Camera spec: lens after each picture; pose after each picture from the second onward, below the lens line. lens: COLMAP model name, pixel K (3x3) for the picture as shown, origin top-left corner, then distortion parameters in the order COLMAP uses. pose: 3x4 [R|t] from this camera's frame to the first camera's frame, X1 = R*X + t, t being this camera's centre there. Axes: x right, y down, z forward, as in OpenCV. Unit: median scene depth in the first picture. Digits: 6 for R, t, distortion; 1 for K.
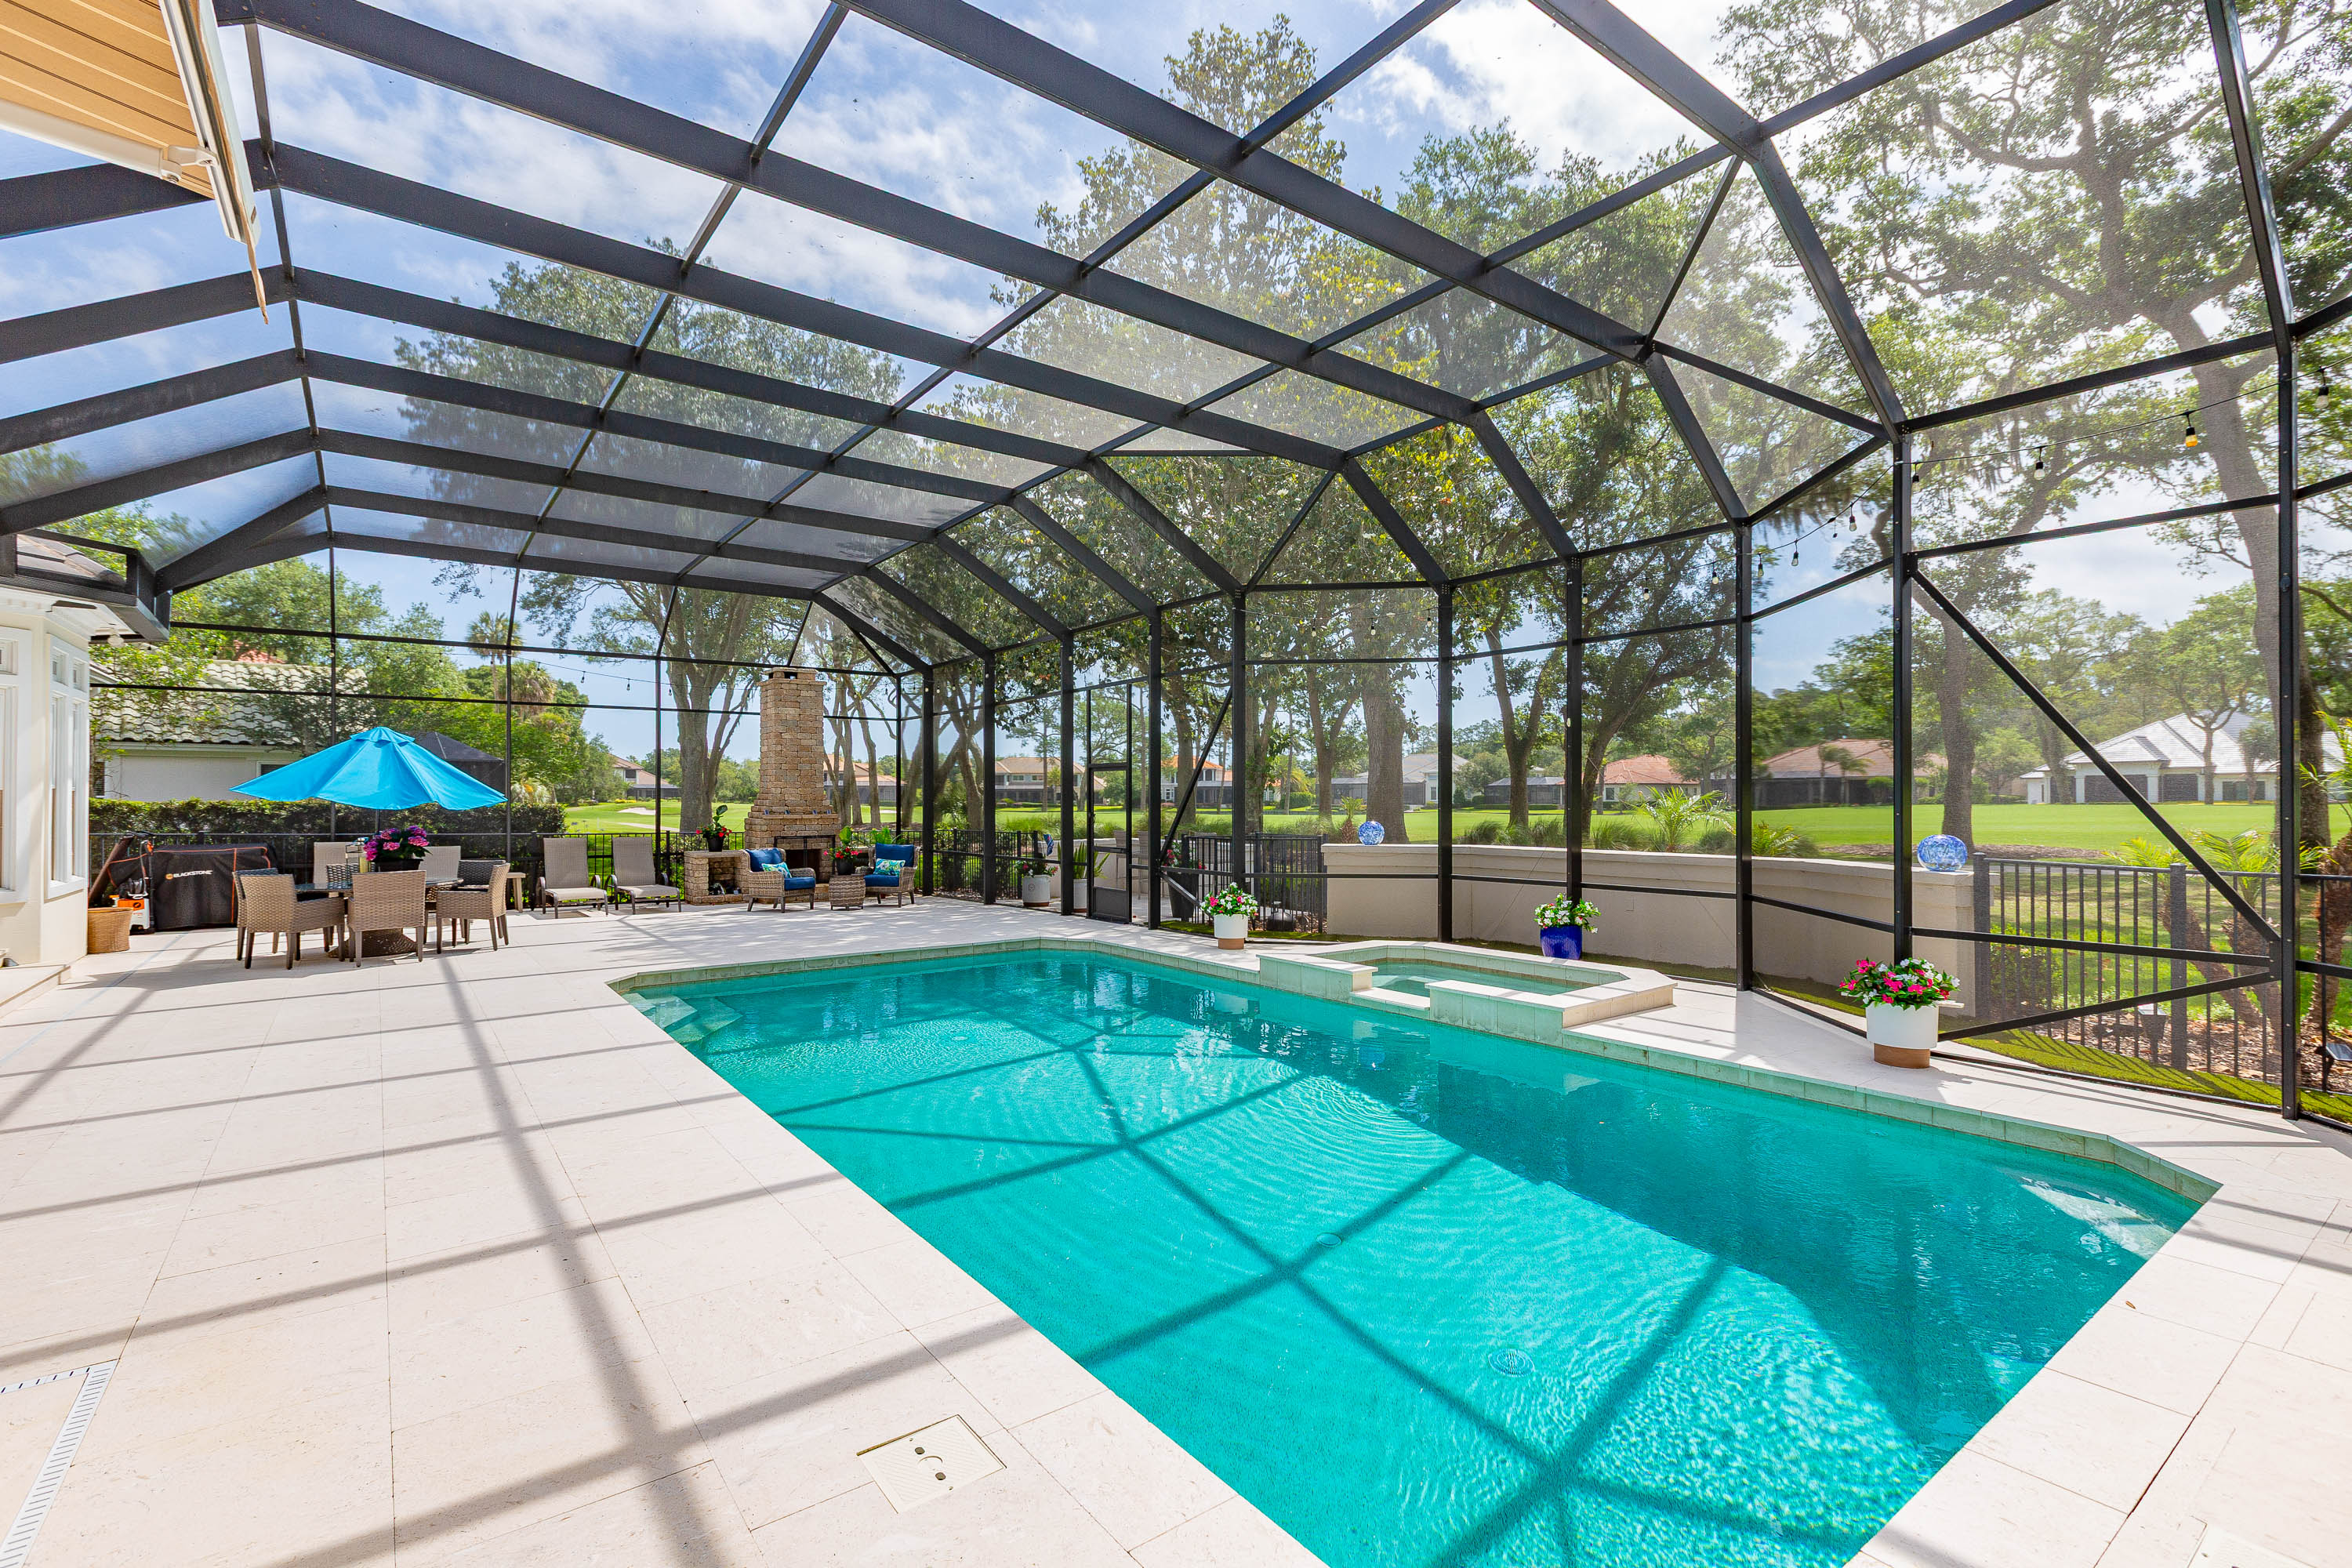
lens RADIAL K [[1070.6, 0, 1196.4], [0, 1070.6, 788.8], [0, 0, 1]] dist [-0.001275, 0.000112]
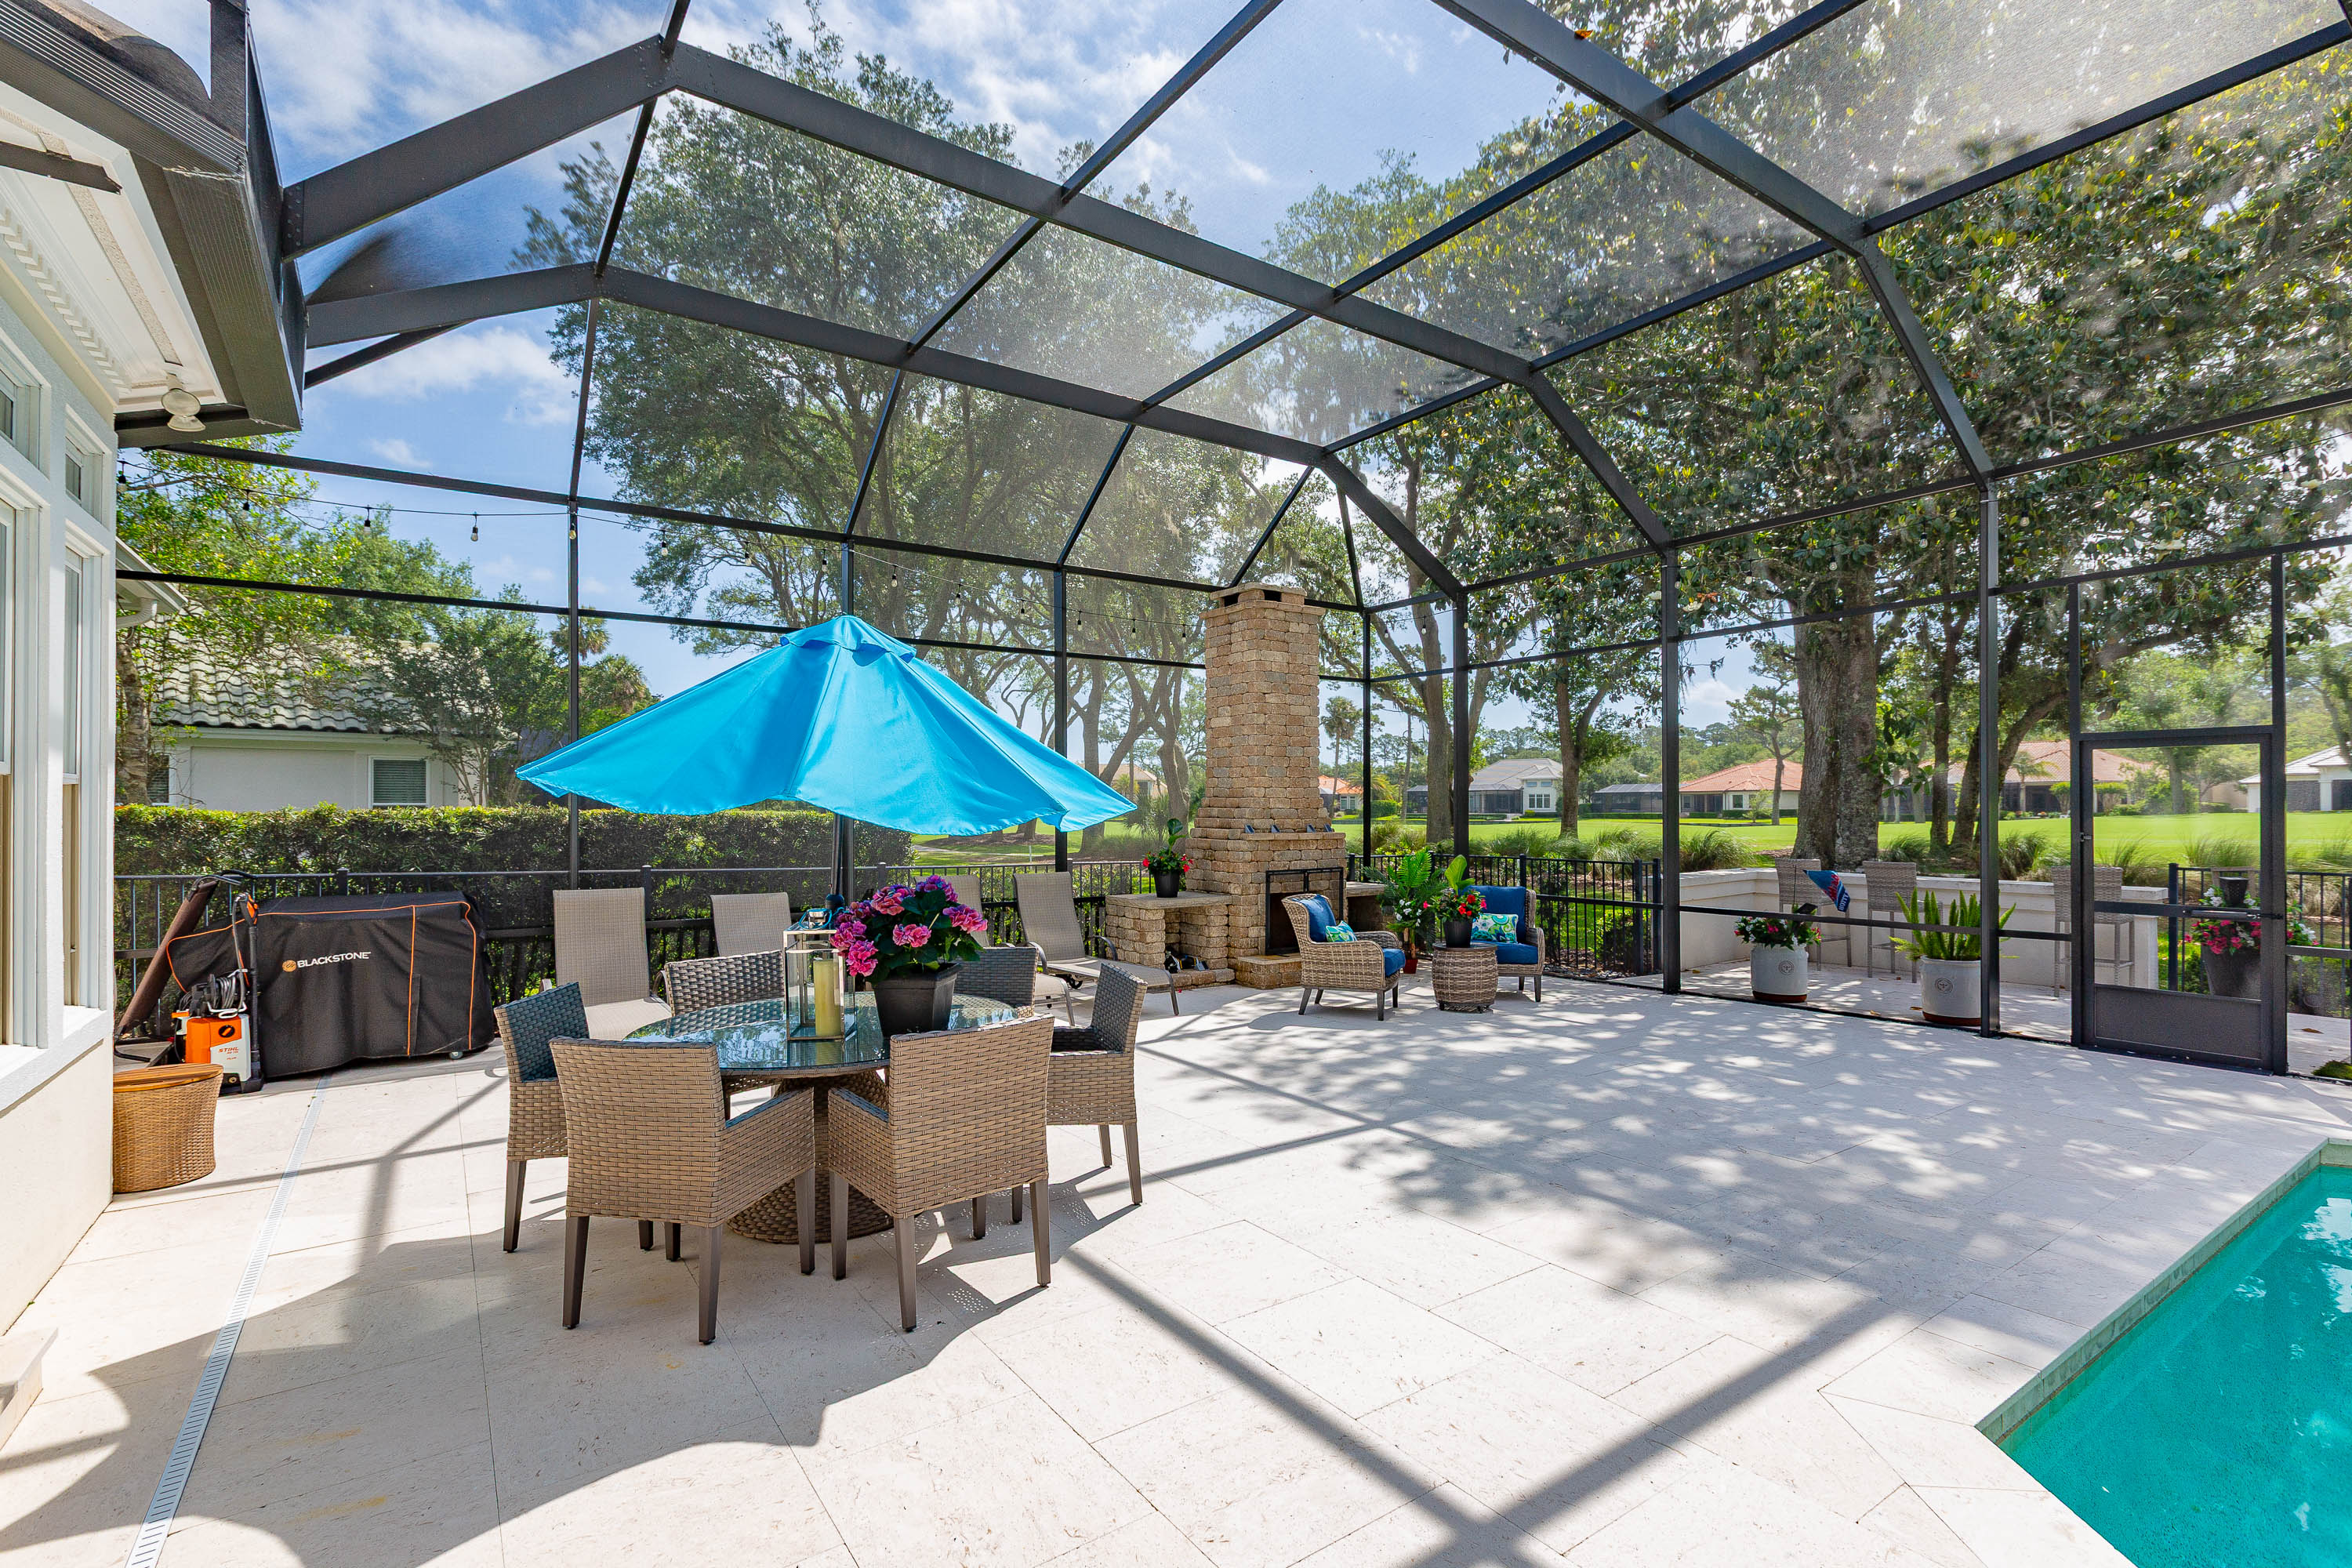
lens RADIAL K [[1080.2, 0, 1177.1], [0, 1080.2, 807.3], [0, 0, 1]] dist [-0.000638, 0.000104]
pose [[0.998819, -0.000901, -0.048584, -0.489634], [0.001344, 0.999958, 0.009084, 0.005601], [0.048573, -0.009139, 0.998778, 0.486978]]
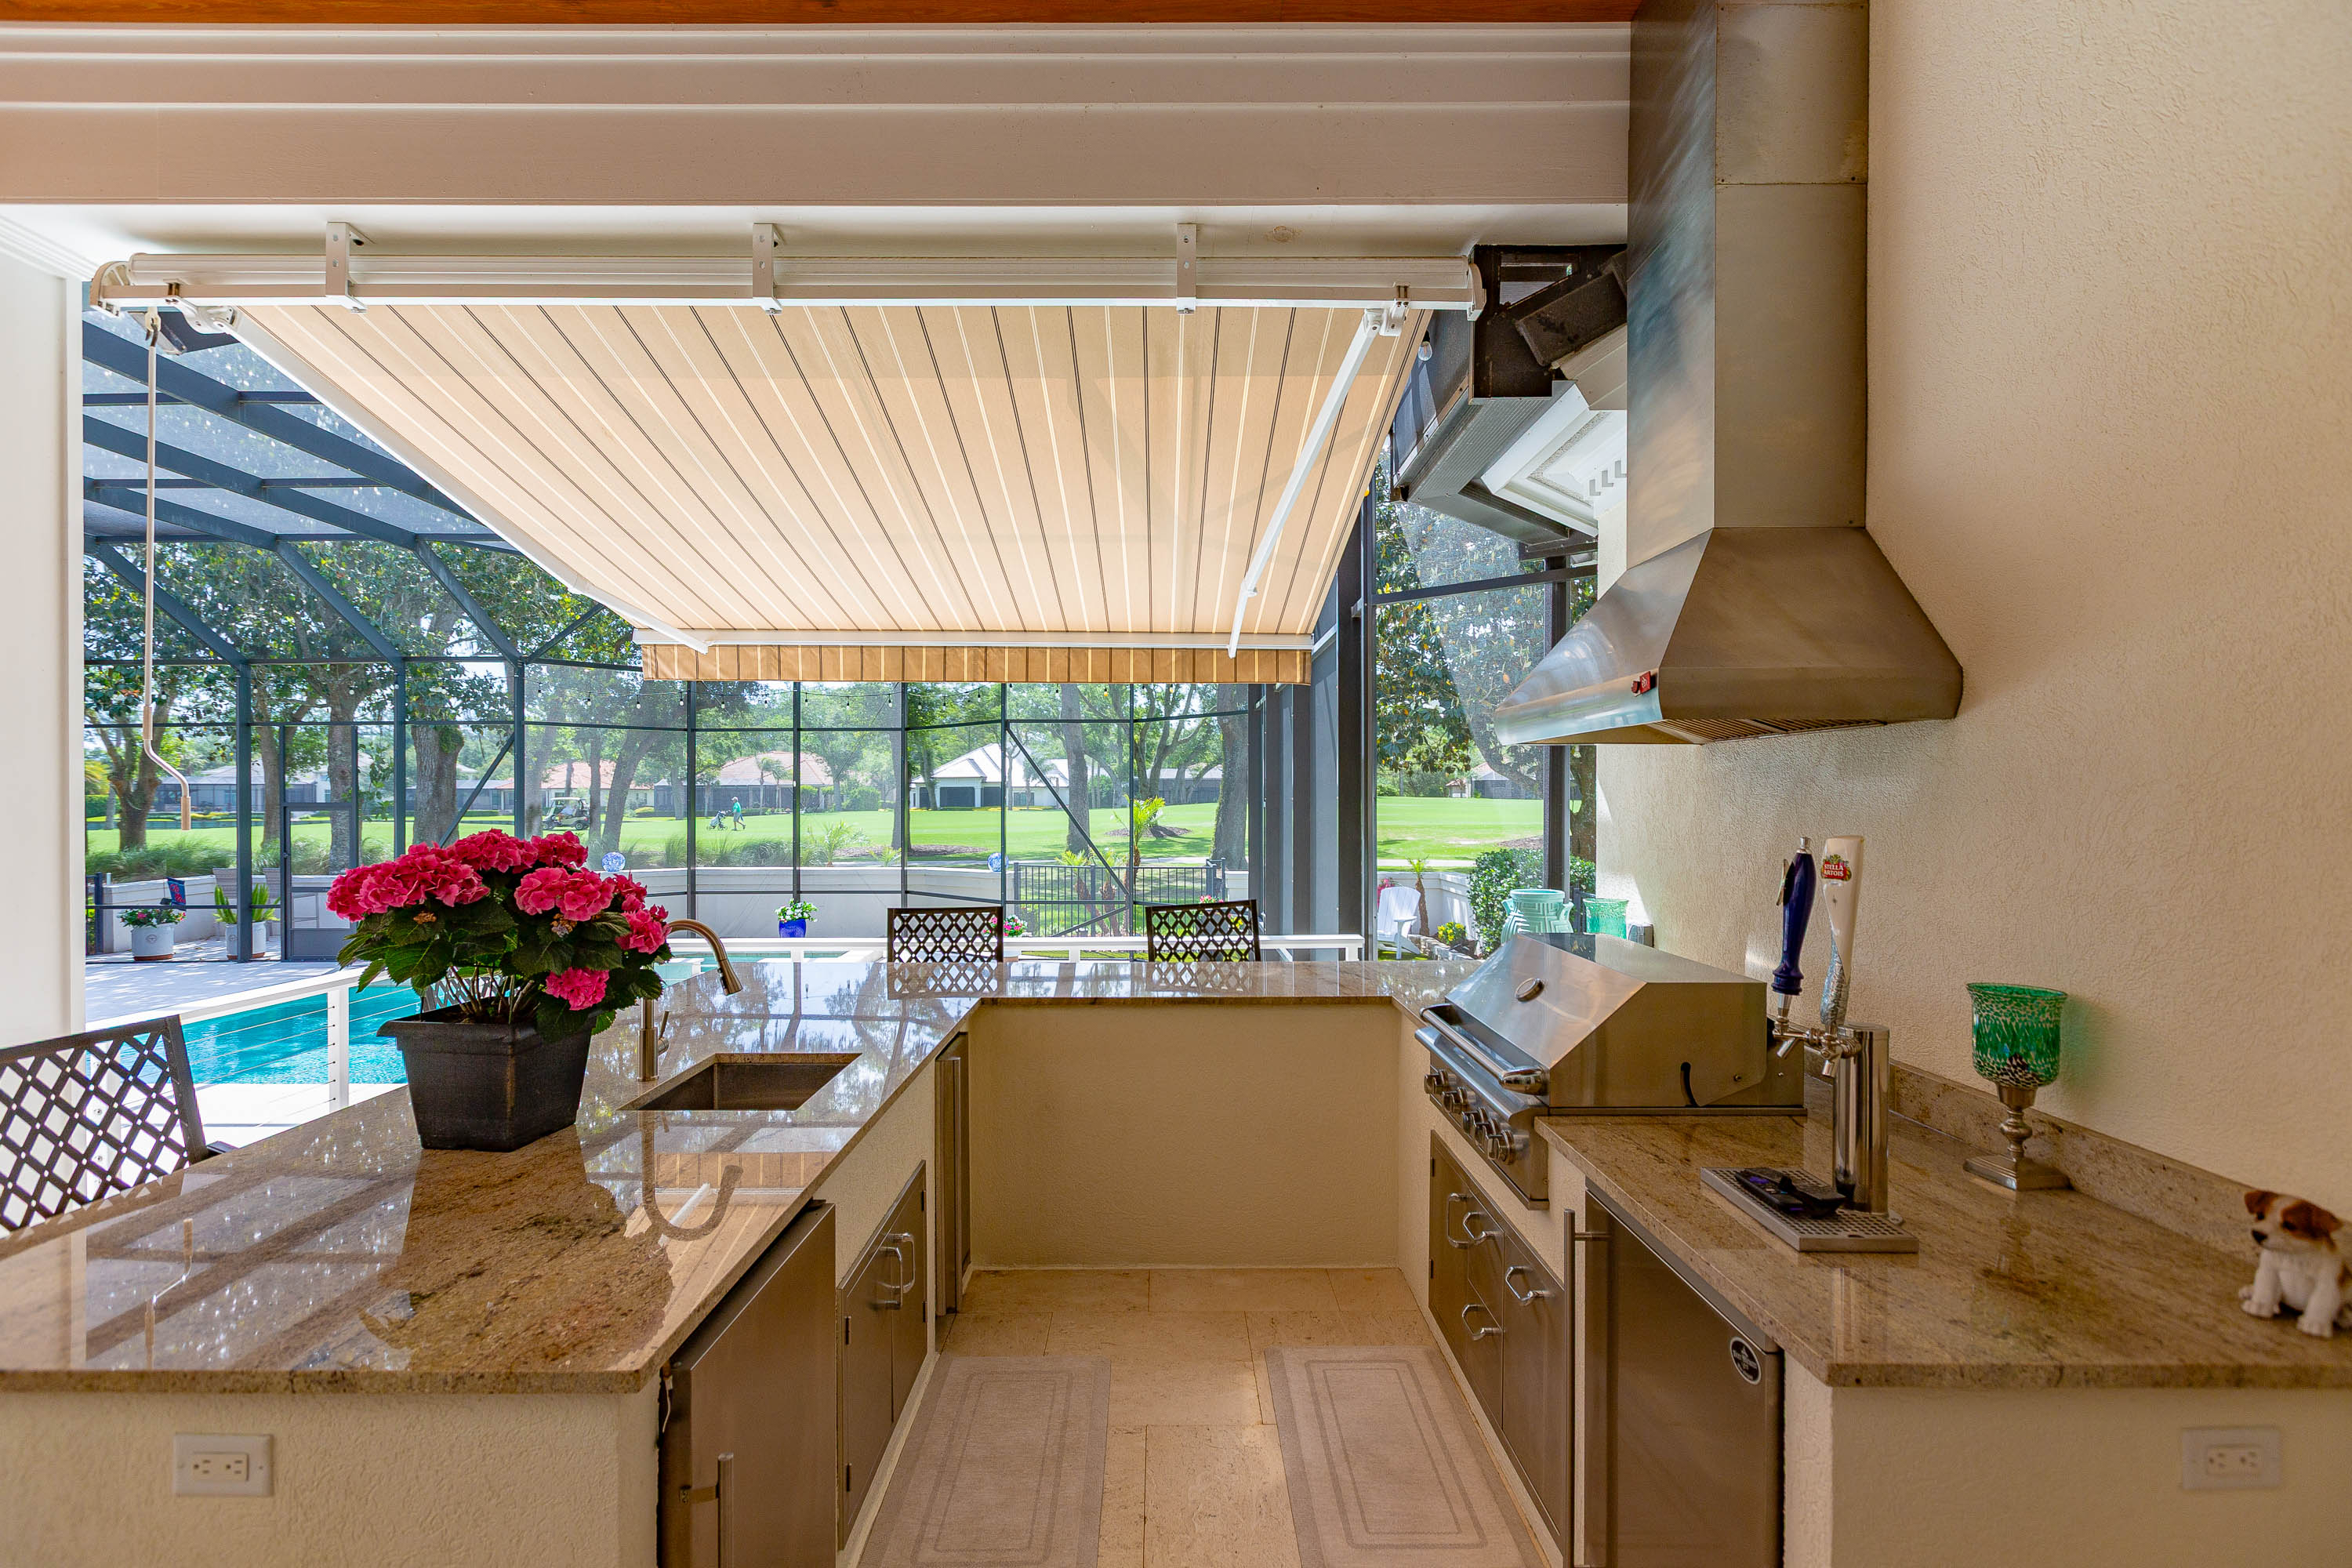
lens RADIAL K [[1080.2, 0, 1177.1], [0, 1080.2, 807.3], [0, 0, 1]] dist [-0.000638, 0.000104]
pose [[0.602397, -0.006970, 0.798166, -0.394094], [-0.004463, 0.999917, 0.012101, -0.037016], [-0.798184, -0.010852, 0.602315, -0.261096]]
